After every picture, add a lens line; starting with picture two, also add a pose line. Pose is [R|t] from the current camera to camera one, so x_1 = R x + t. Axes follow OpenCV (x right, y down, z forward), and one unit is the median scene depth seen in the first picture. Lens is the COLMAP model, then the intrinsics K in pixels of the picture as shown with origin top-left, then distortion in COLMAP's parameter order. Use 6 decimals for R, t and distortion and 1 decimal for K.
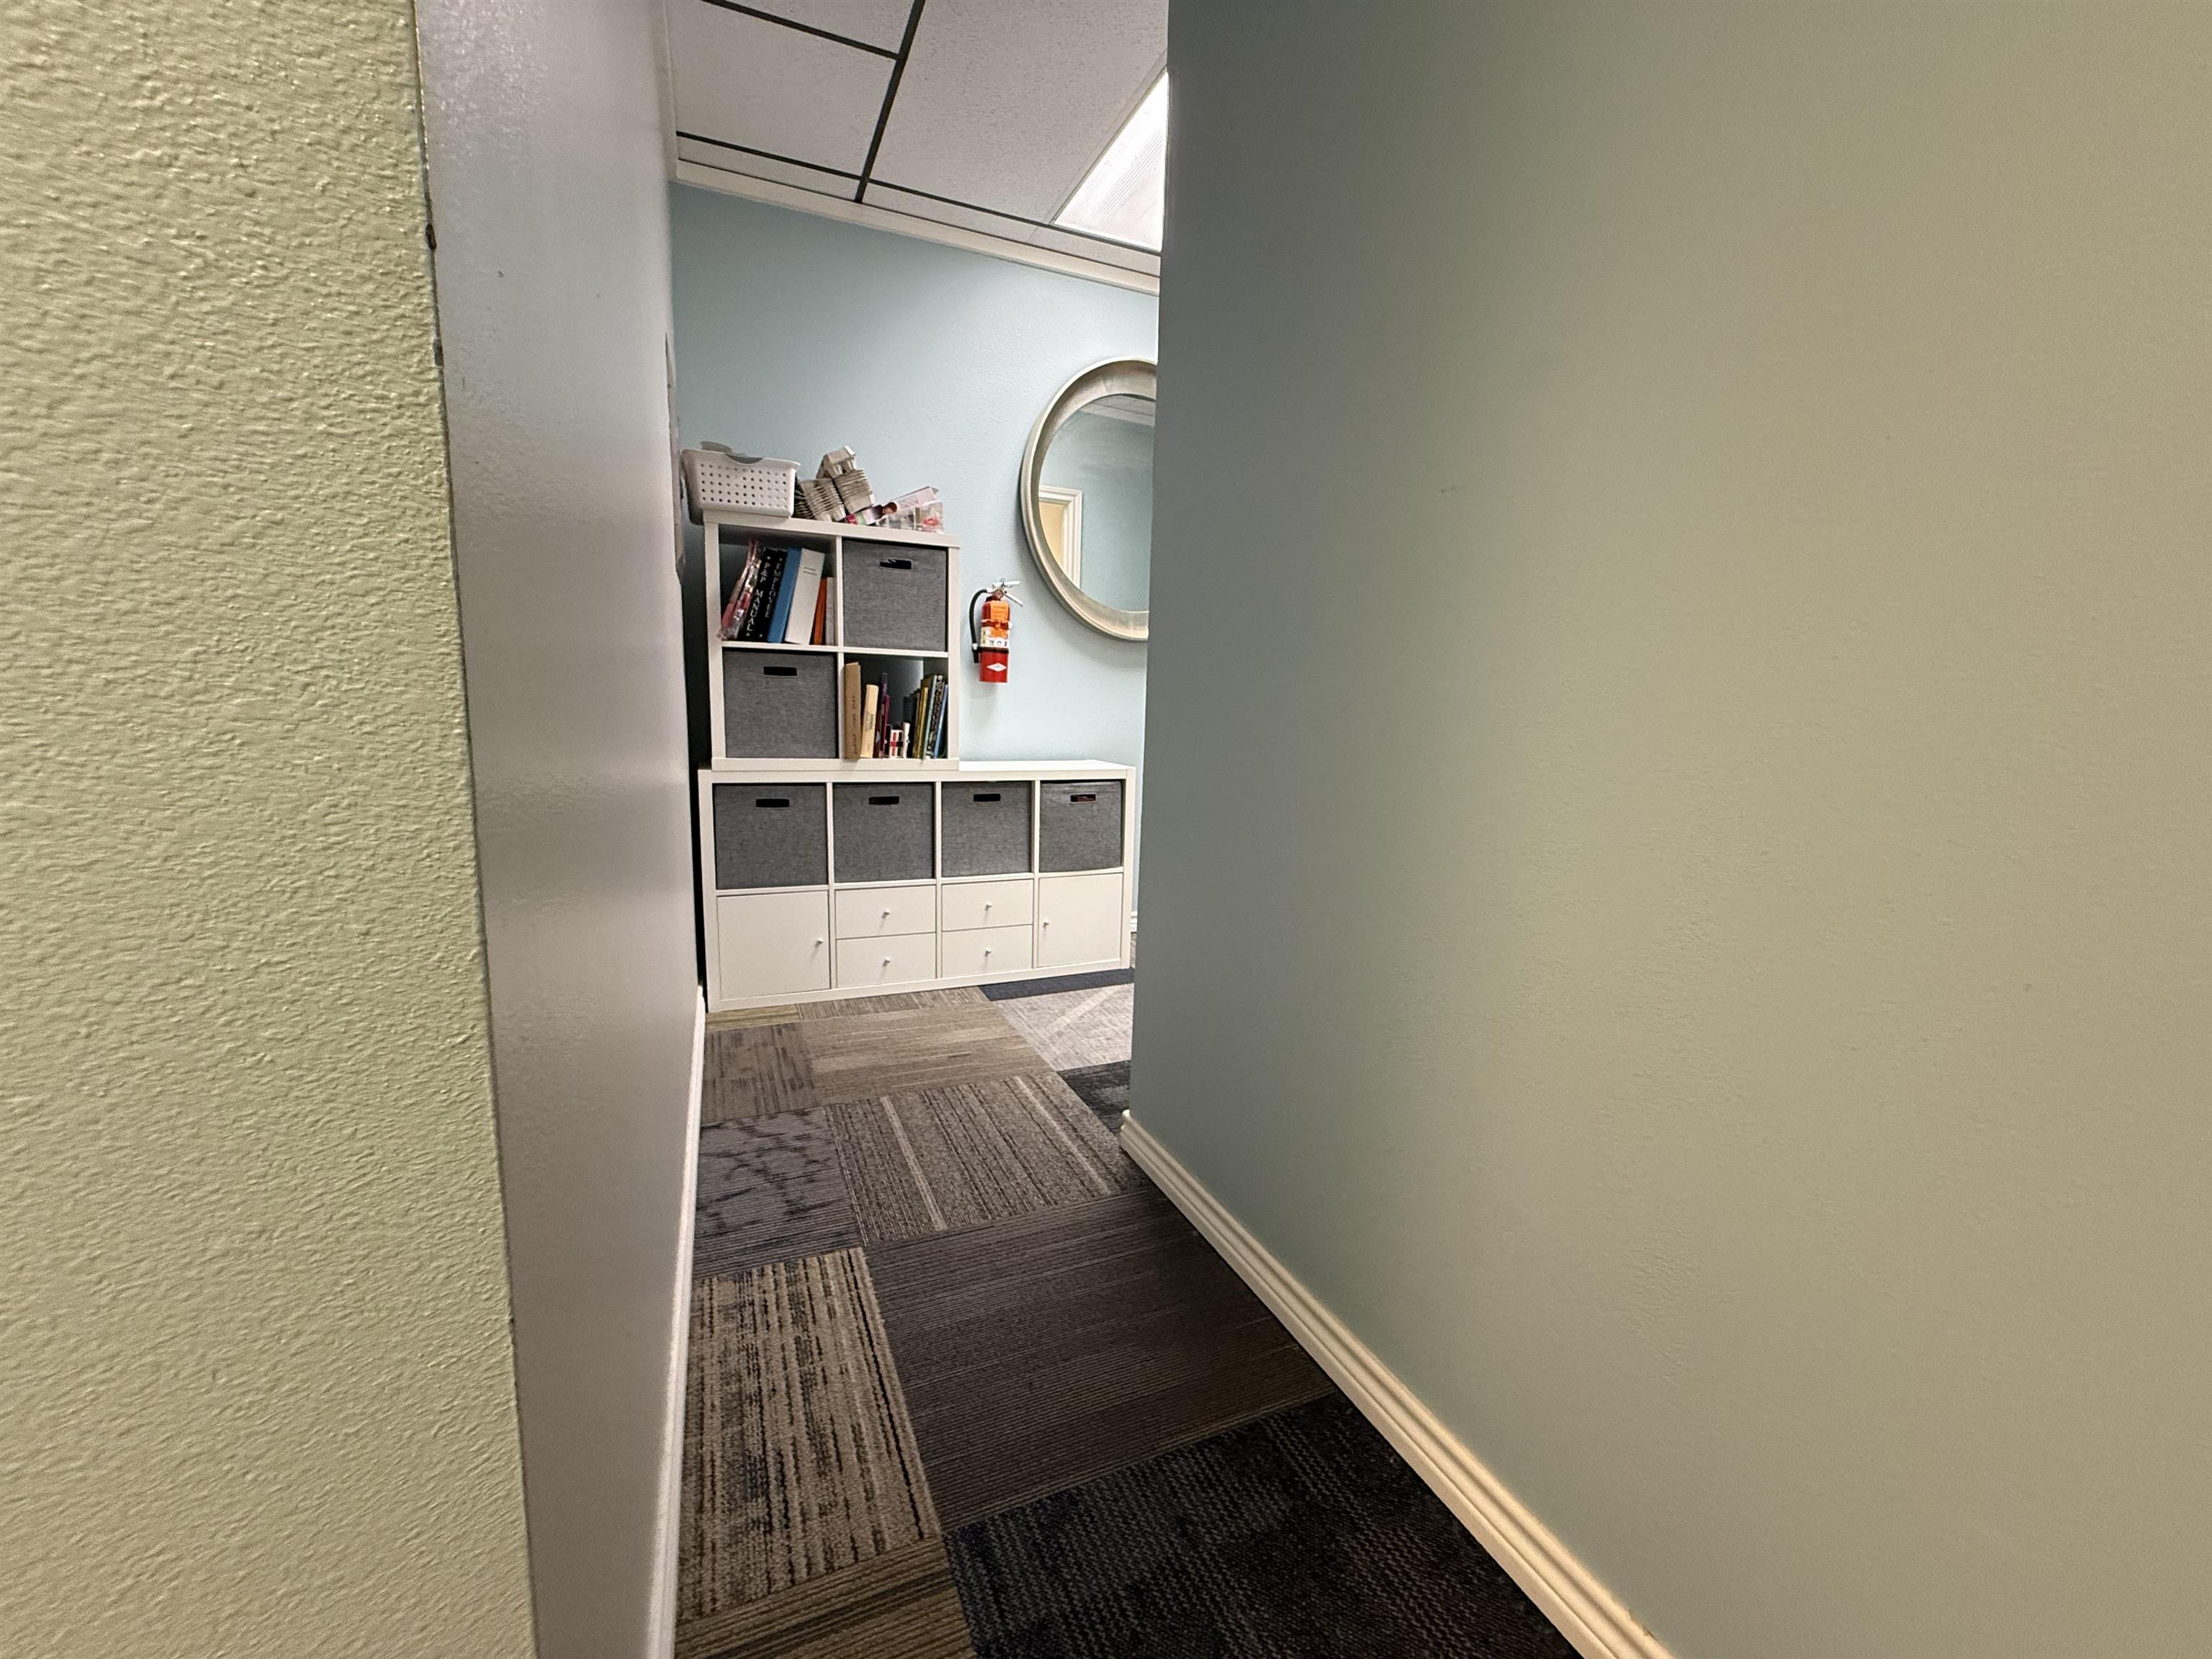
lens RADIAL K [[879.6, 0, 1101.1], [0, 879.6, 831.7], [0, 0, 1]] dist [-0.000450, 0.000211]
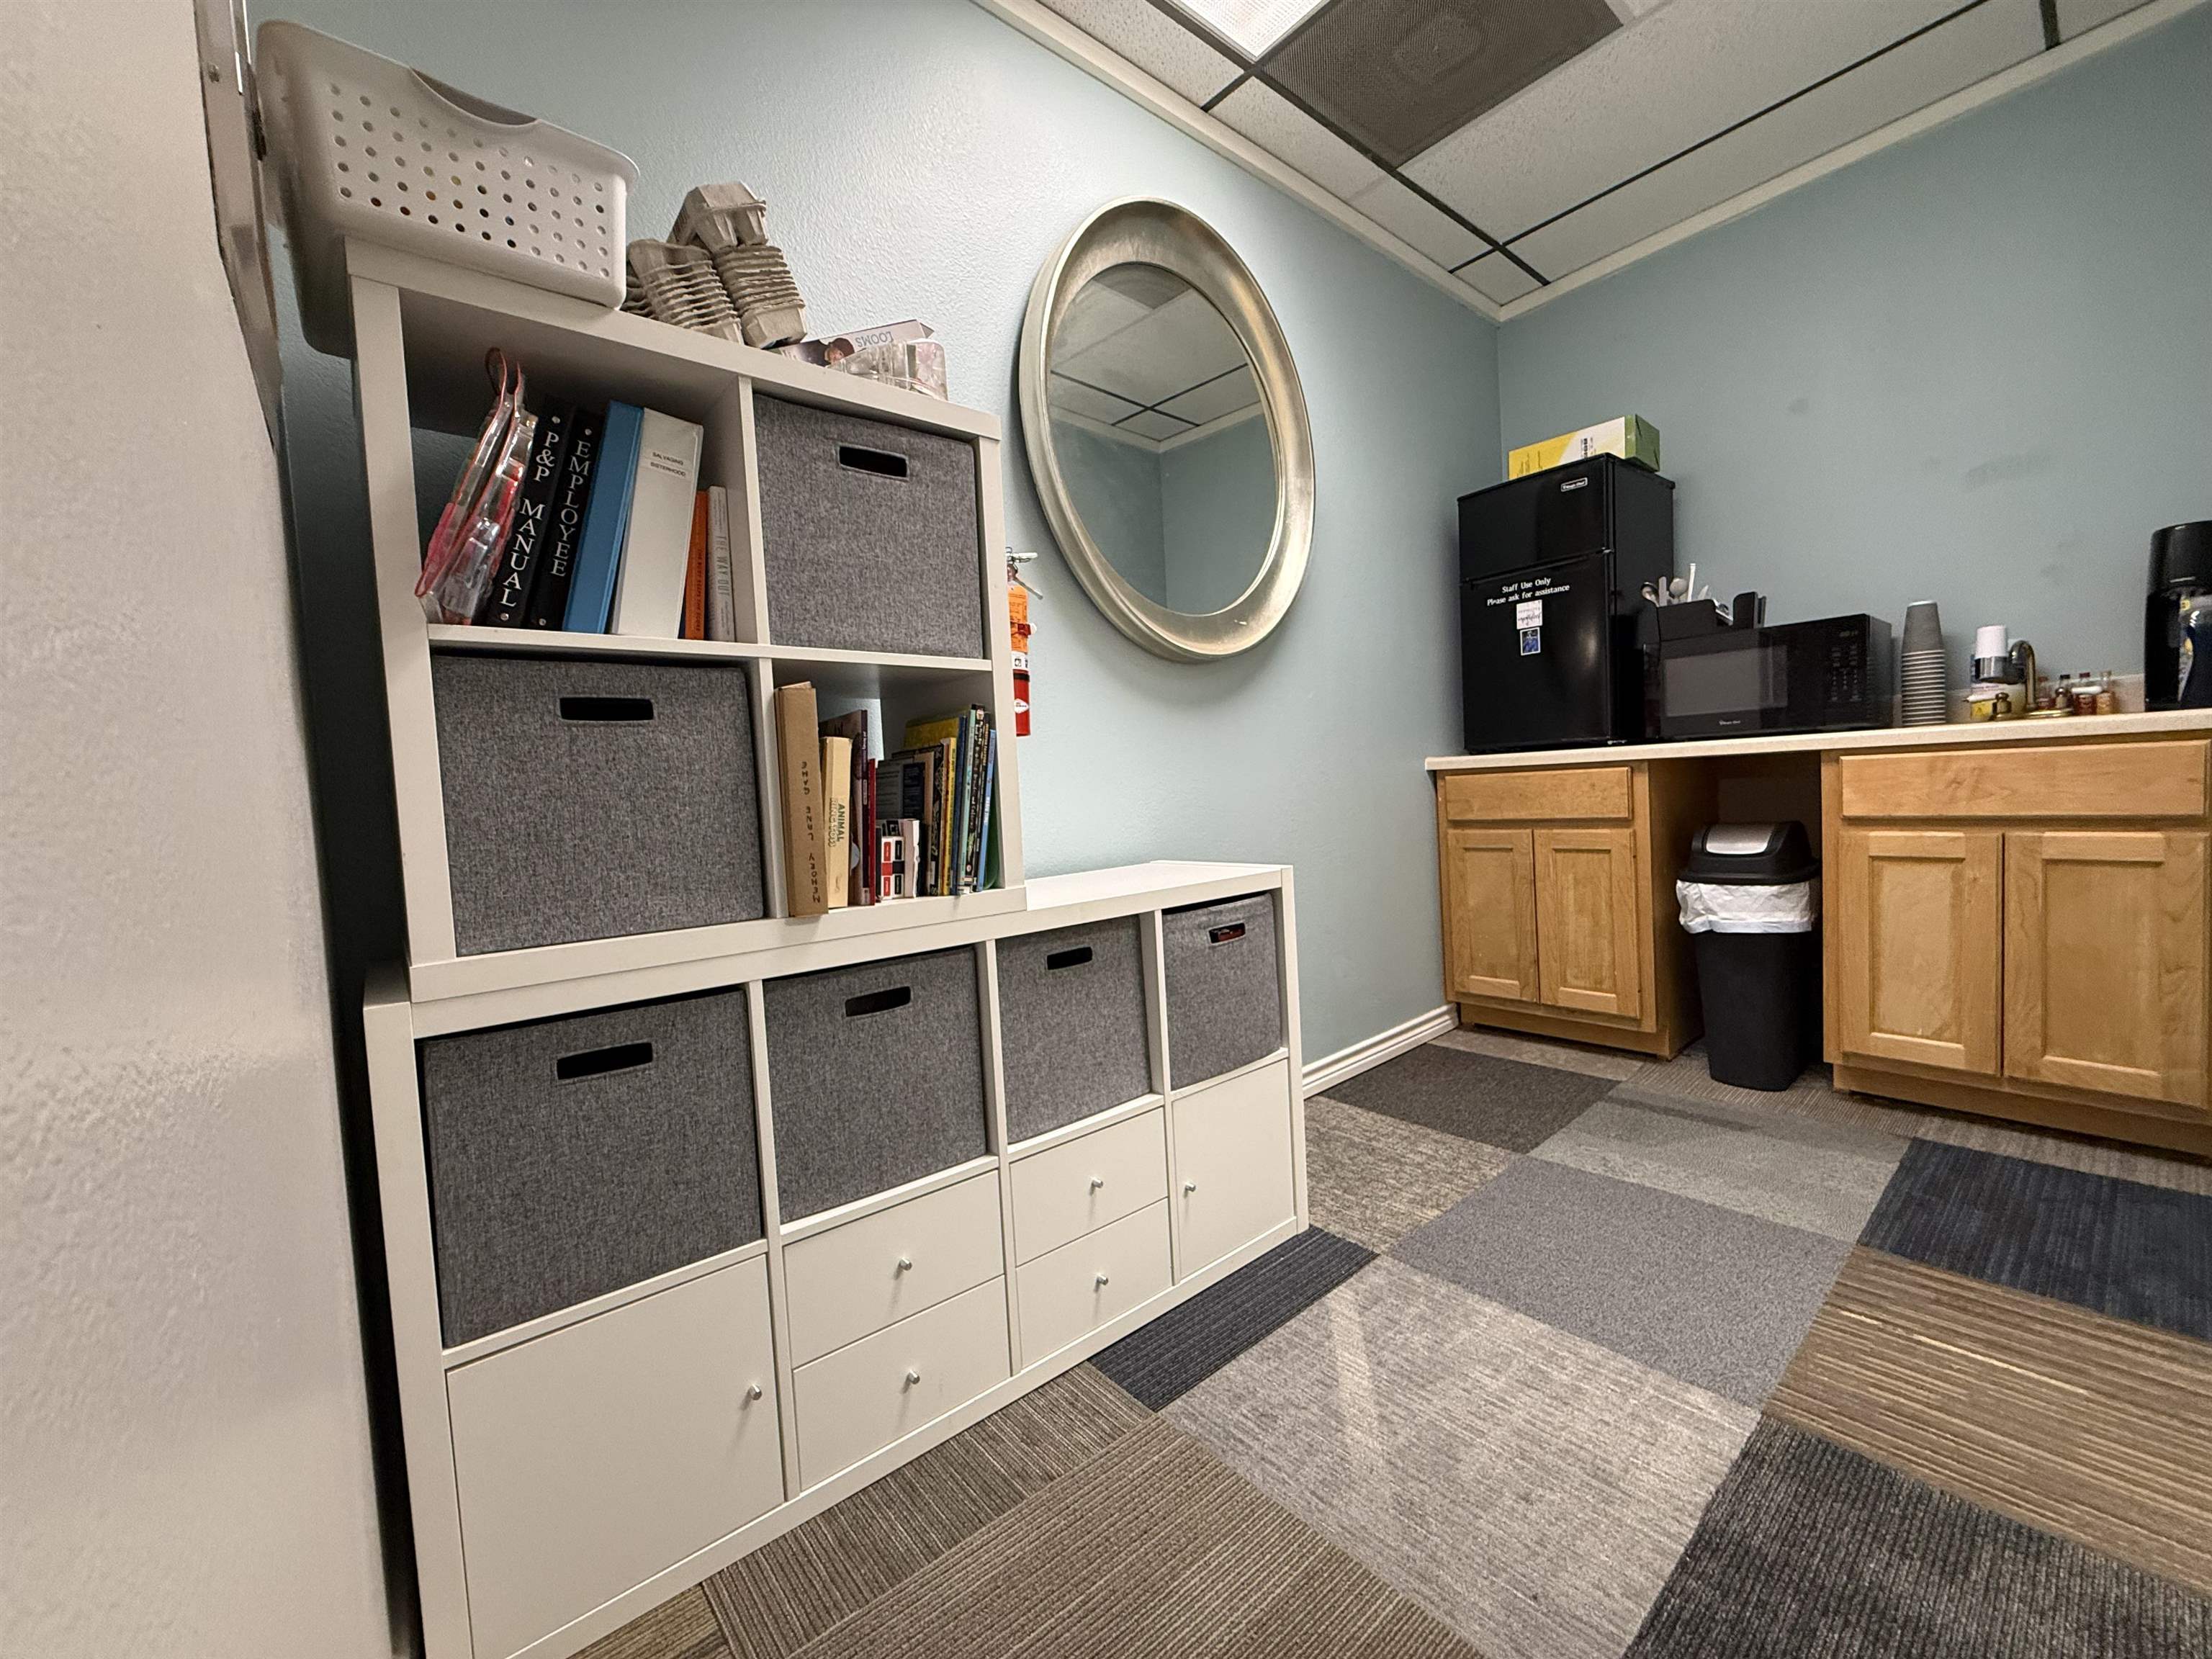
lens RADIAL K [[879.6, 0, 1101.1], [0, 879.6, 831.7], [0, 0, 1]] dist [-0.000450, 0.000211]
pose [[0.957936, -0.091873, 0.271878, -0.259880], [0.118913, 0.989287, -0.084678, -0.070290], [-0.261186, 0.113446, 0.958599, 0.566920]]
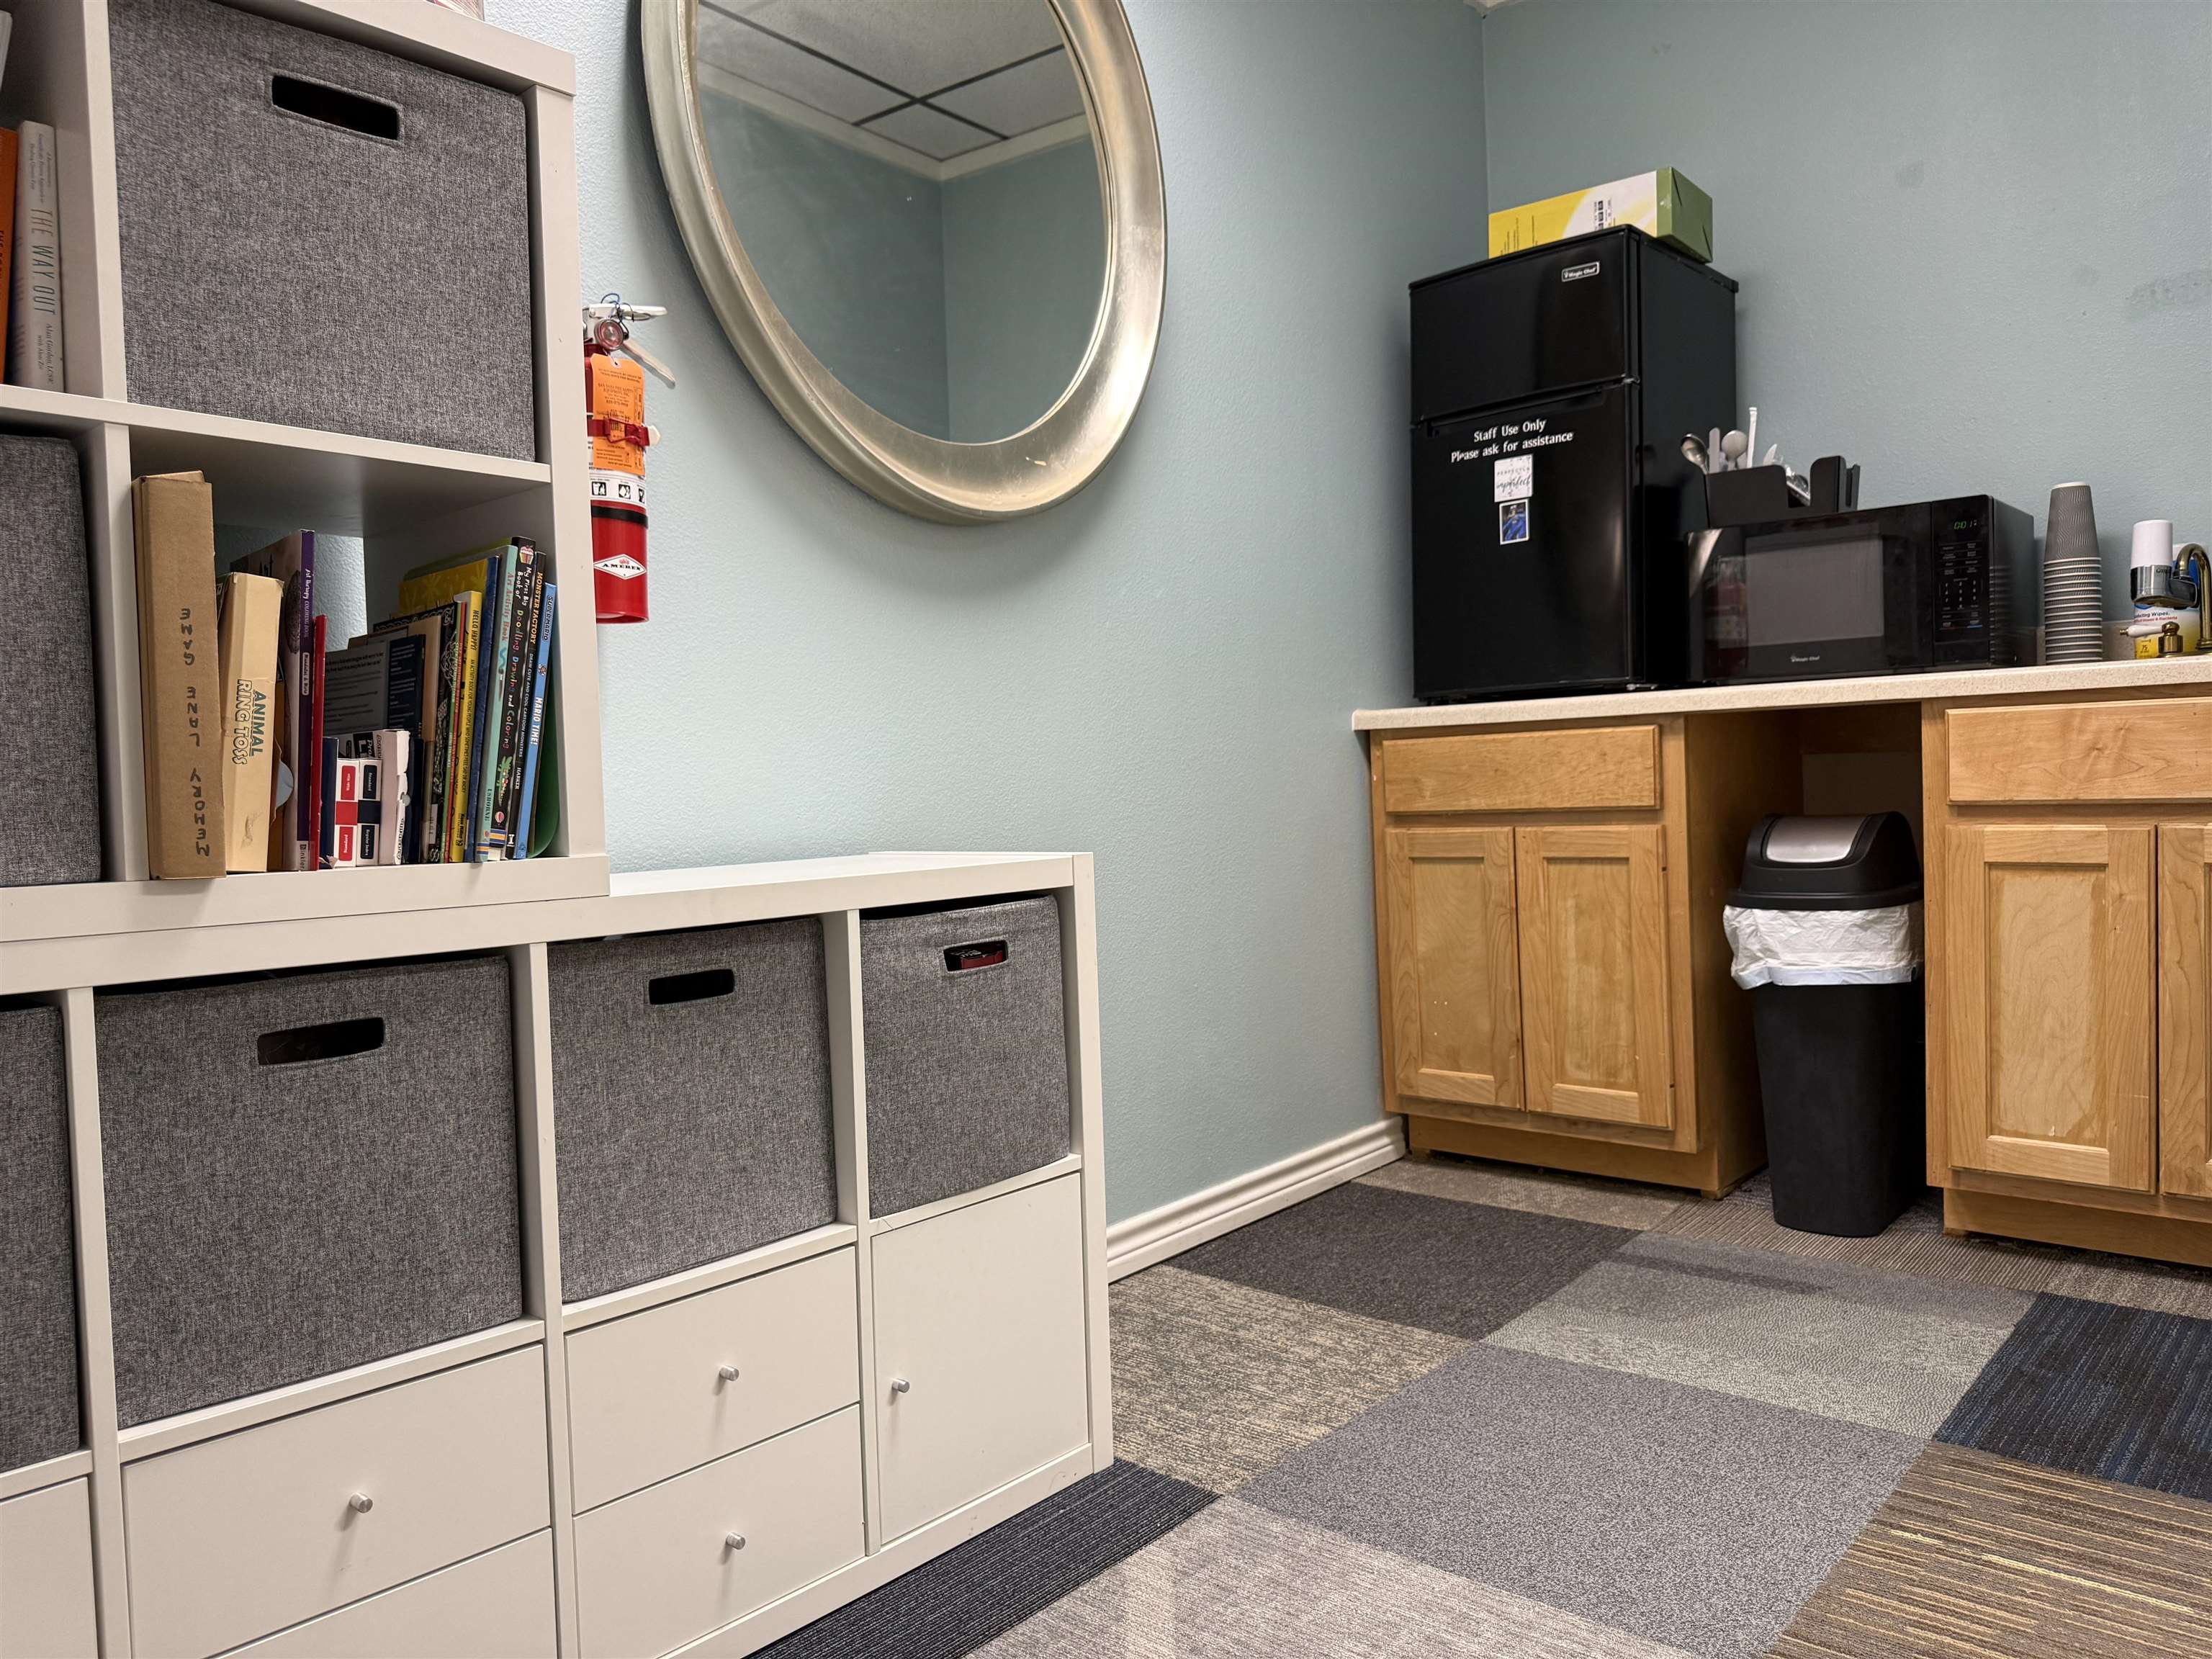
lens RADIAL K [[1574.5, 0, 1109.8], [0, 1574.5, 836.5], [0, 0, 1]] dist [0.020535, -0.029228]
pose [[0.906596, -0.069027, 0.416315, -0.234351], [0.117046, 0.988957, -0.090913, -0.026818], [-0.405442, 0.131150, 0.904664, 0.519183]]
